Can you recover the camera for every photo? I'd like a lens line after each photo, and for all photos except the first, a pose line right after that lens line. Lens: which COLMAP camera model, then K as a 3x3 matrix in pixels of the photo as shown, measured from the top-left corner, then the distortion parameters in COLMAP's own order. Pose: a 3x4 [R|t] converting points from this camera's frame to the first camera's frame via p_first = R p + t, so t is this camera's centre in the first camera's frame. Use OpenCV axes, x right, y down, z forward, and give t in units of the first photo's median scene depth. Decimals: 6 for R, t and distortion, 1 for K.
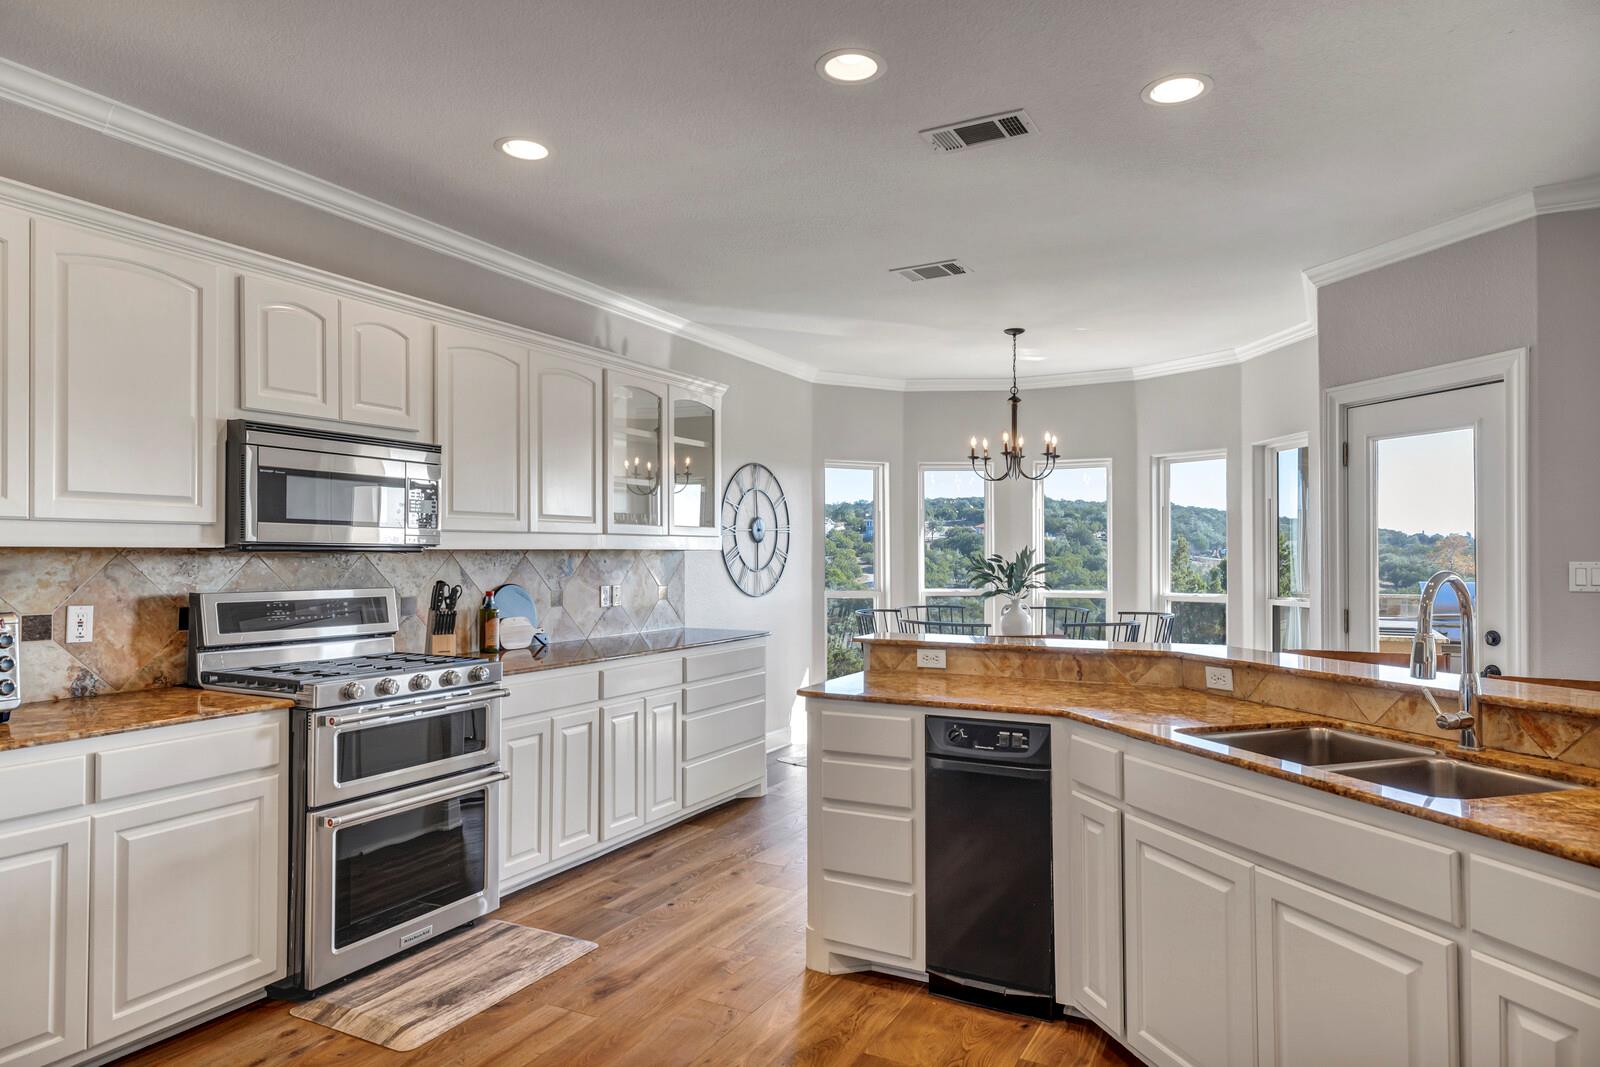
lens RADIAL K [[963.2, 0, 801.3], [0, 963.2, 547.6], [0, 0, 1]] dist [0.002381, -0.000157]
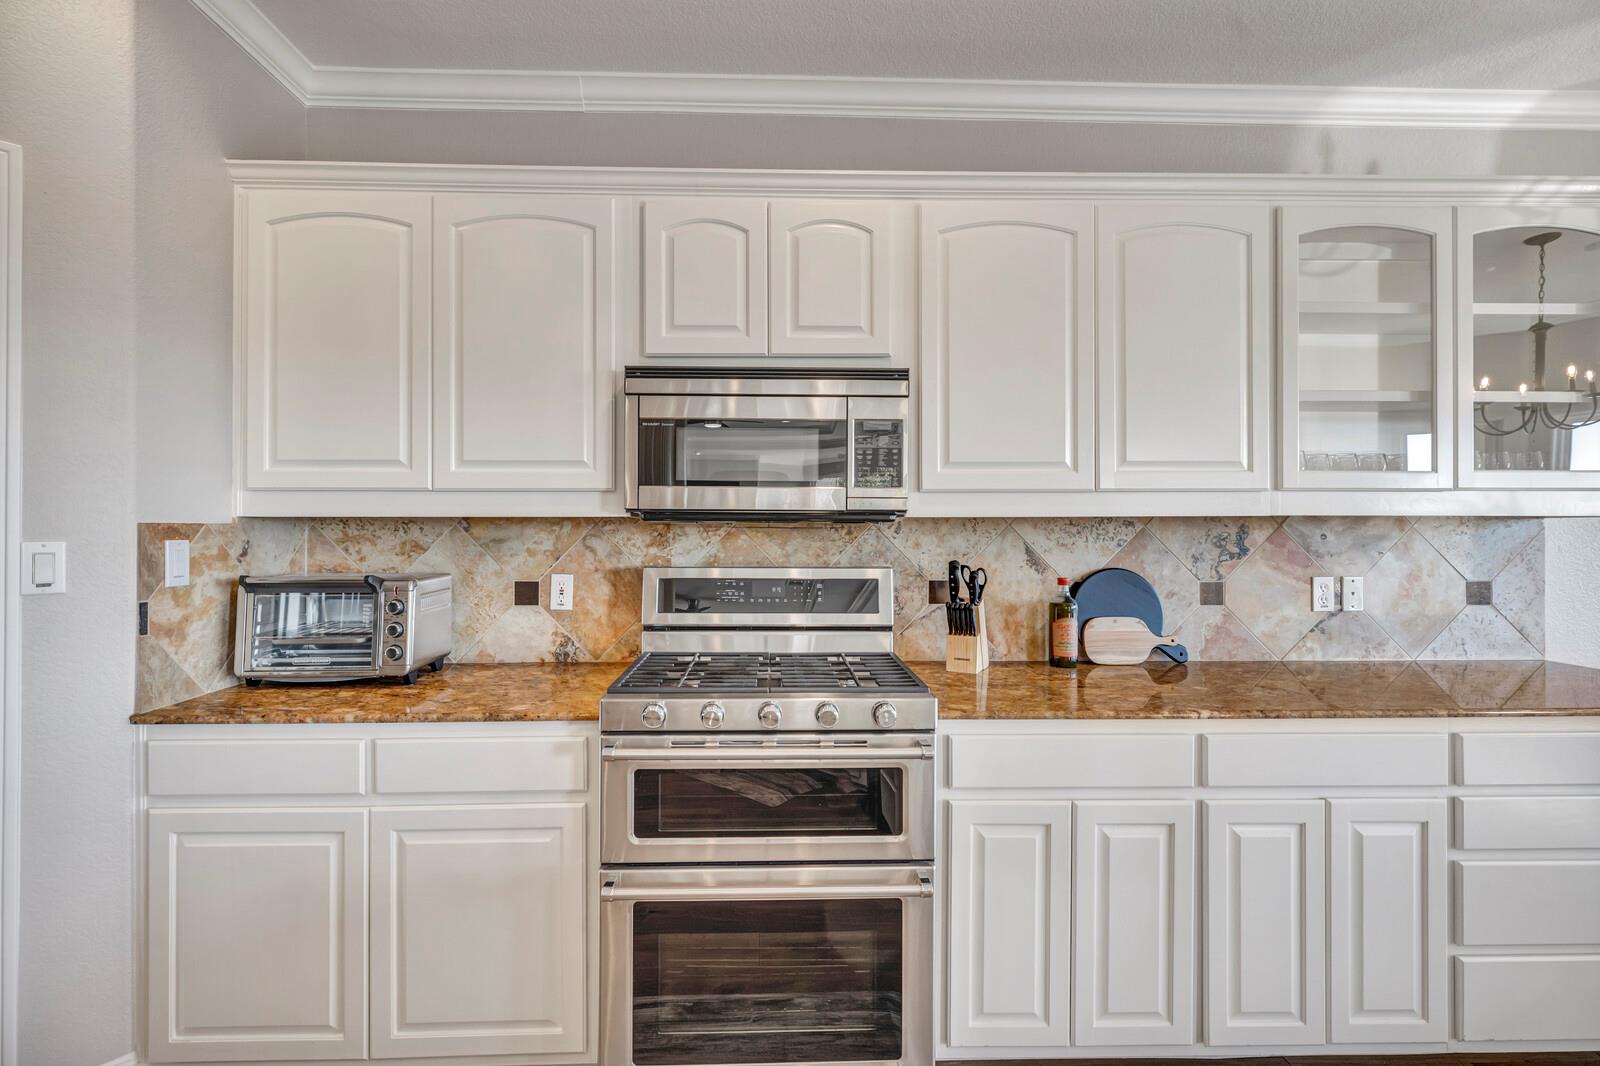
lens RADIAL K [[725.5, 0, 803.8], [0, 725.5, 527.4], [0, 0, 1]] dist [0.002372, 0.000826]
pose [[0.493698, -0.001709, -0.869632, 0.053101], [0.005873, 0.999982, 0.001369, 0.009174], [0.869614, -0.005783, 0.493699, 0.751676]]
